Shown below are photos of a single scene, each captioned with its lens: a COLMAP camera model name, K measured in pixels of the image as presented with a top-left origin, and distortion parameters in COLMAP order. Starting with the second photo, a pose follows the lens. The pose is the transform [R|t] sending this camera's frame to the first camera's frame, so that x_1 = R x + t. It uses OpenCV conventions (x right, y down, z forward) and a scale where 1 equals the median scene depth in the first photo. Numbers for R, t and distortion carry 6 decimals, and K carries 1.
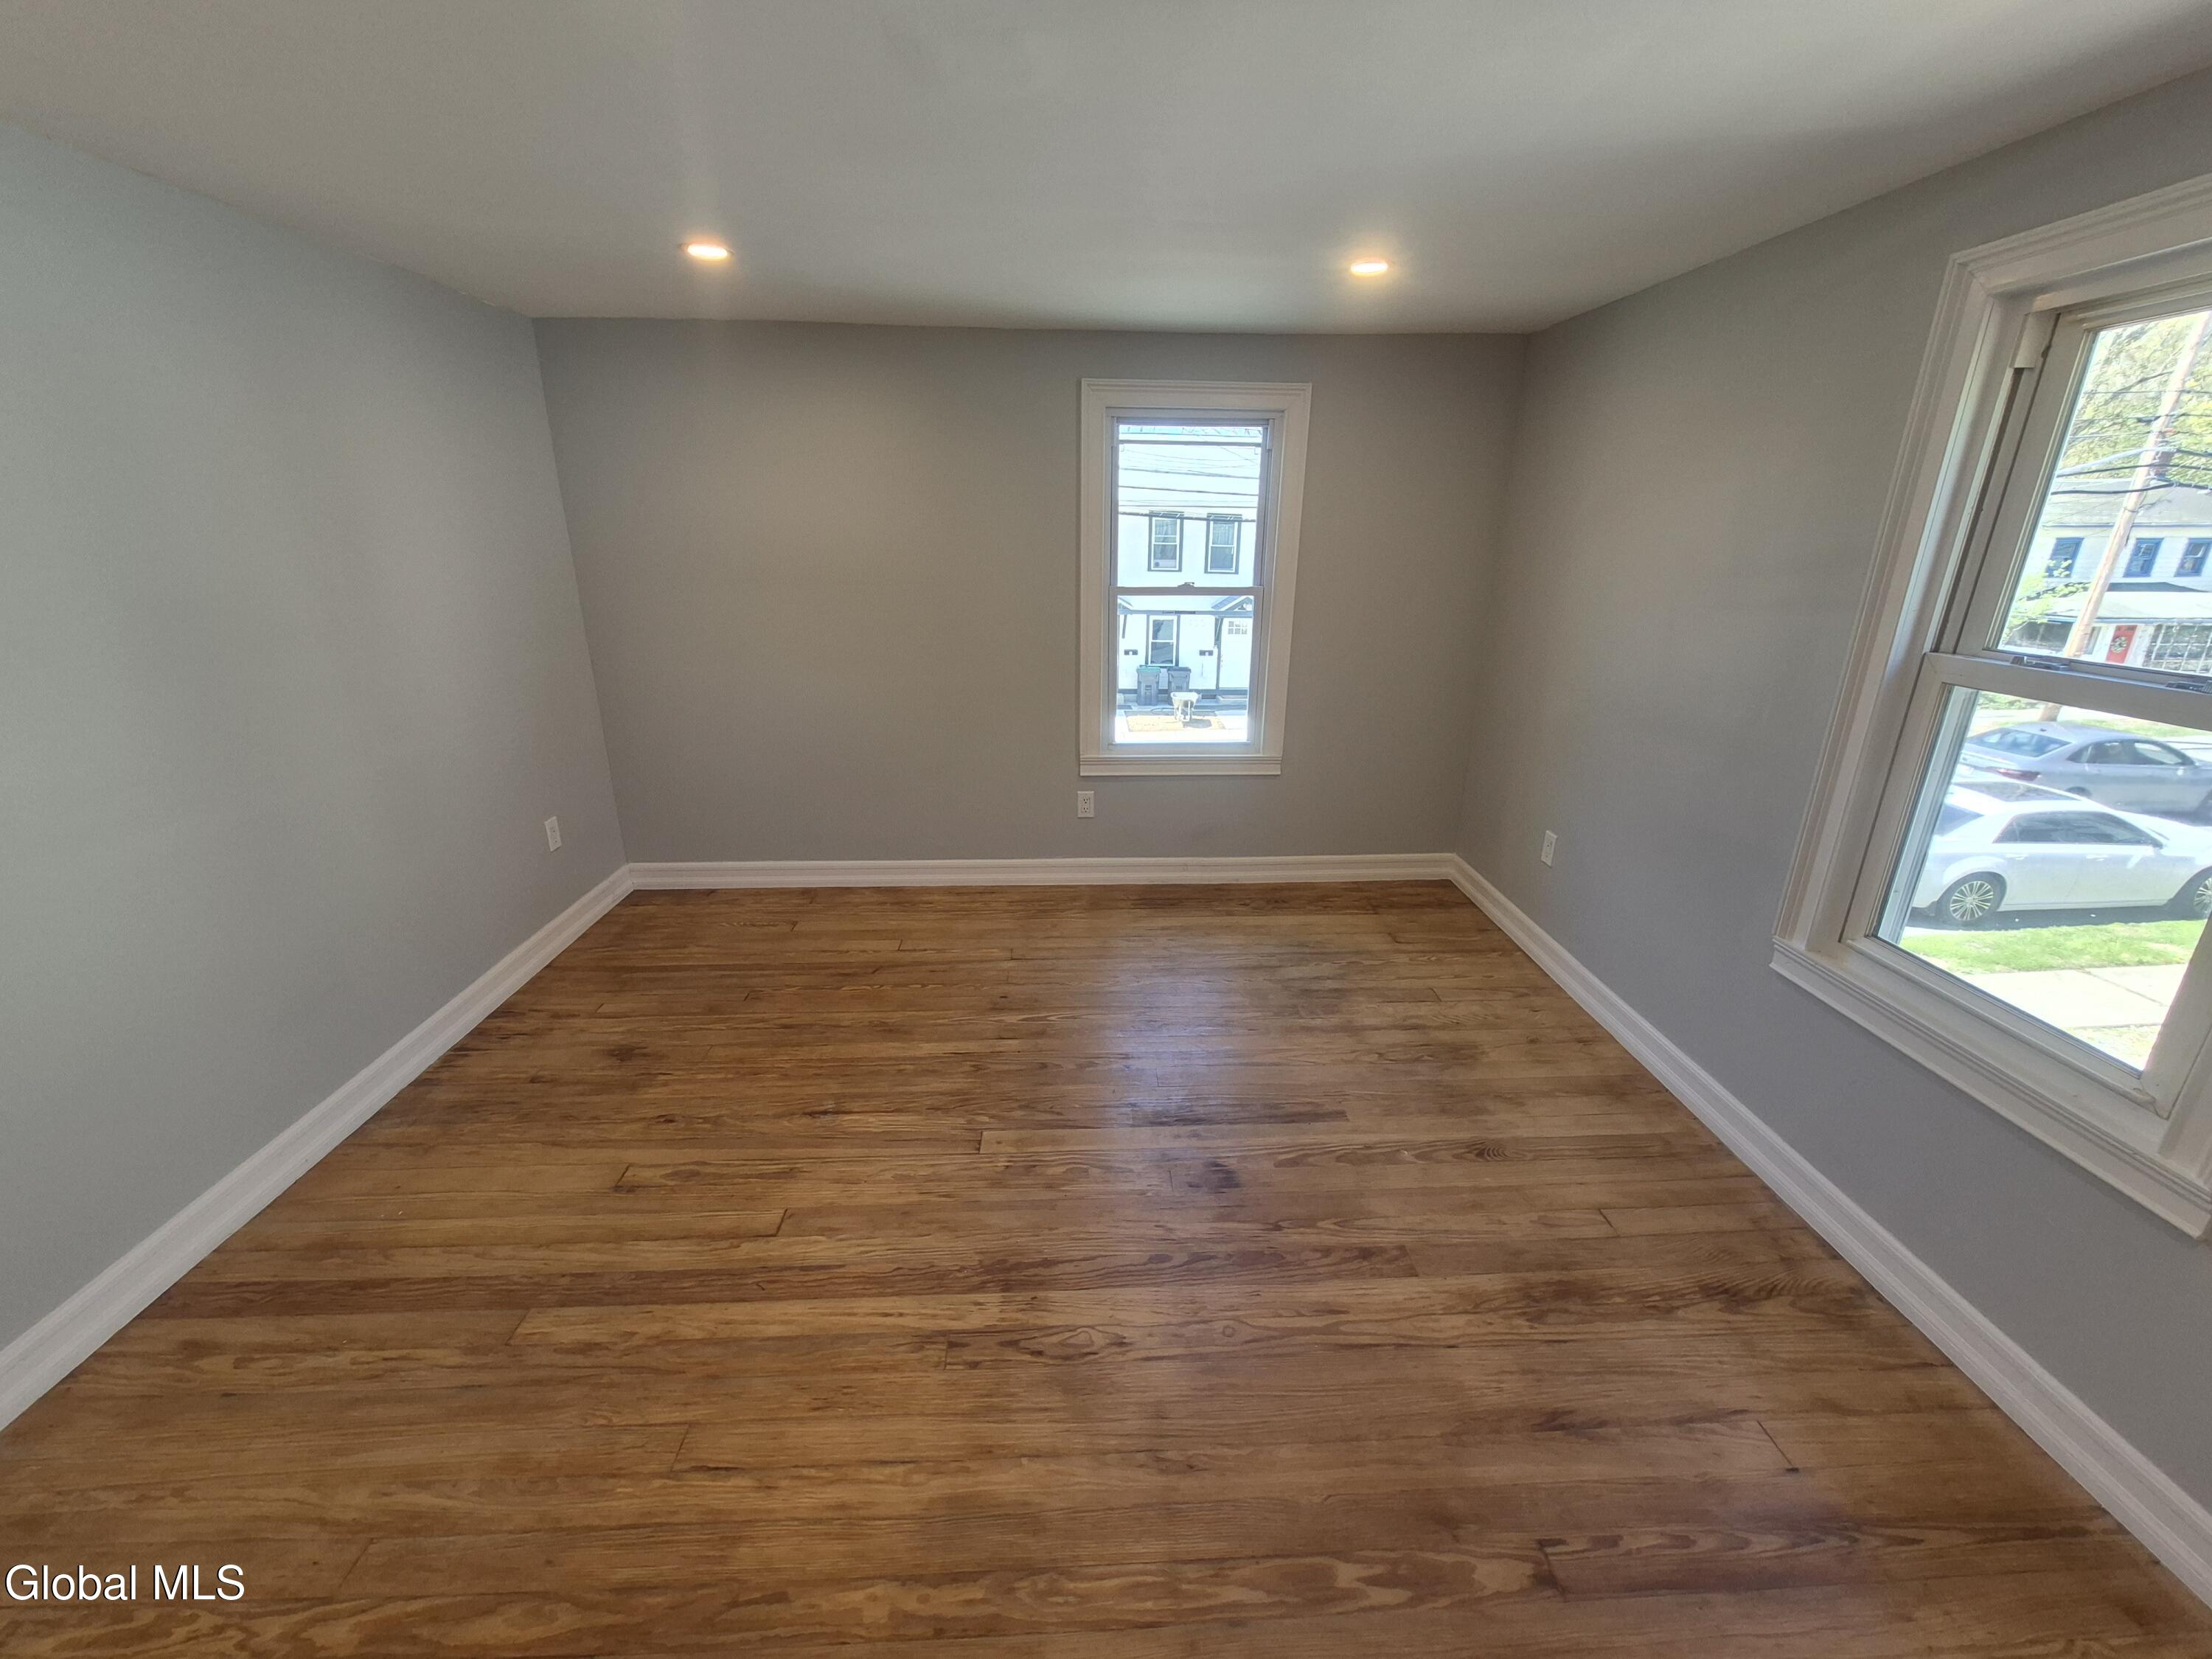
lens RADIAL K [[861.4, 0, 1109.5], [0, 861.4, 795.6], [0, 0, 1]] dist [0.000396, -0.002908]
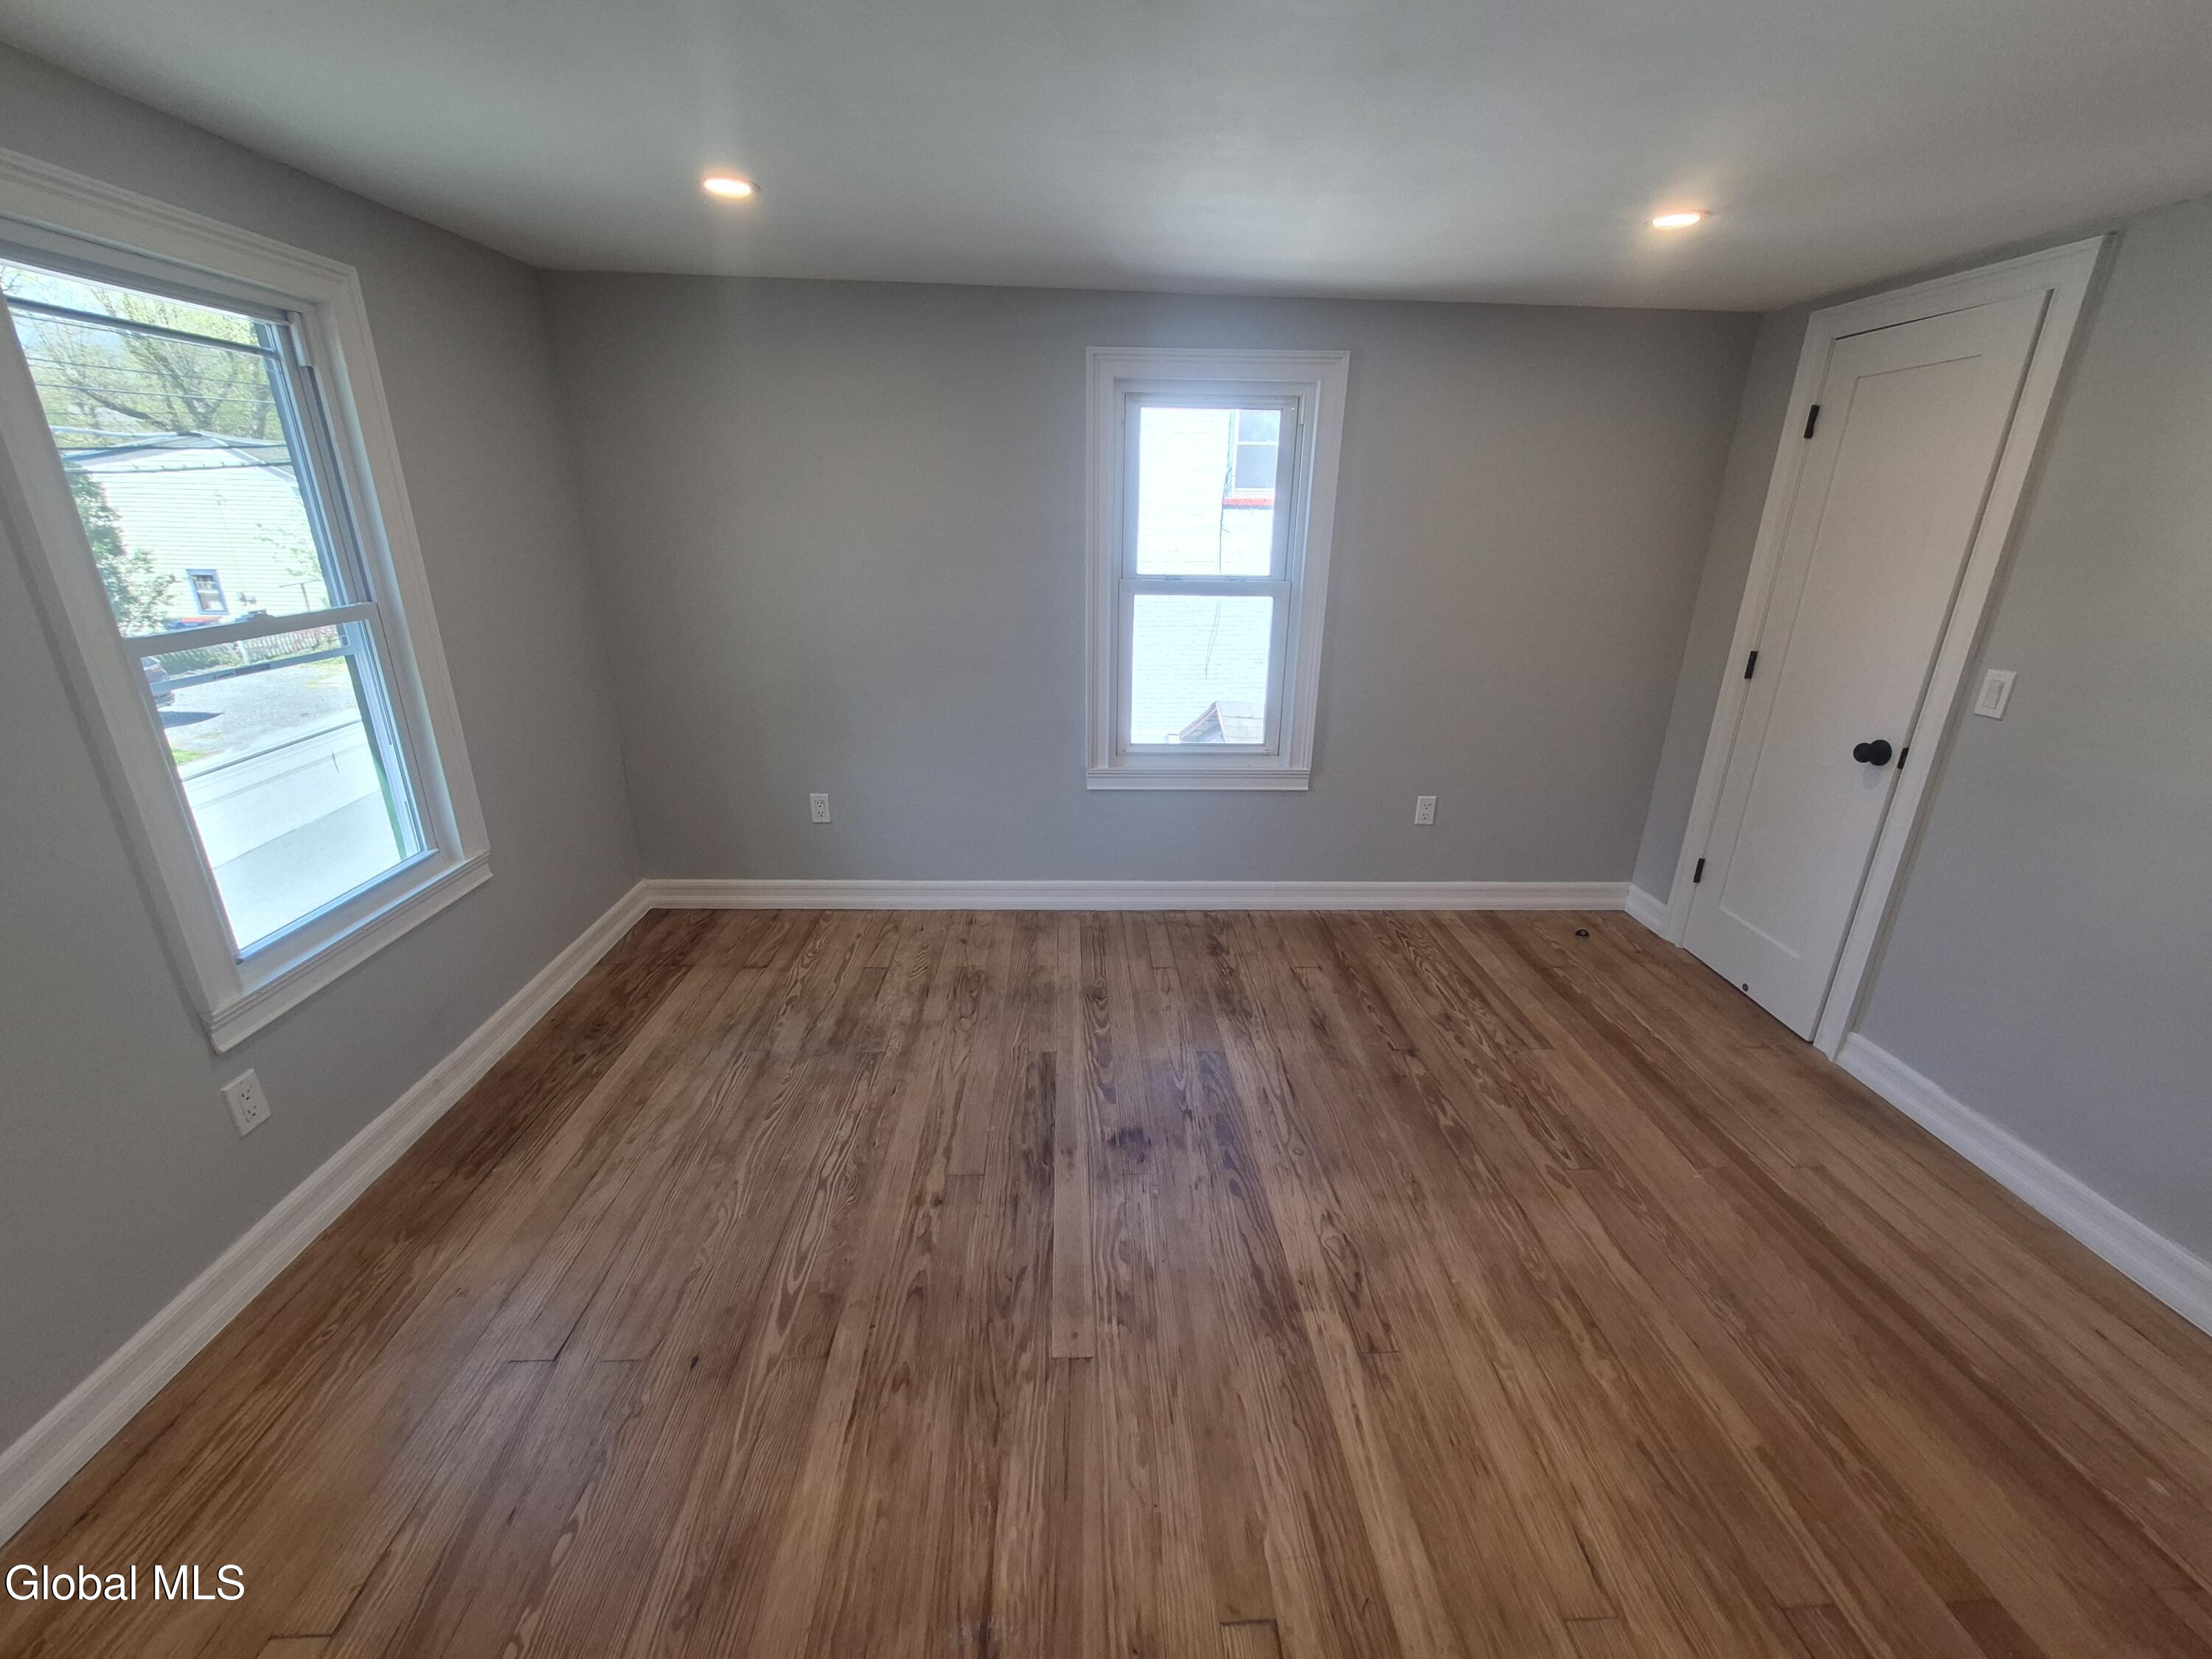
lens RADIAL K [[865.9, 0, 1107.3], [0, 865.9, 806.5], [0, 0, 1]] dist [0.002344, -0.003568]
pose [[0.008323, -0.337906, 0.941143, -0.833570], [0.286811, 0.902438, 0.321473, -0.309219], [-0.957951, 0.267254, 0.104426, 0.927619]]
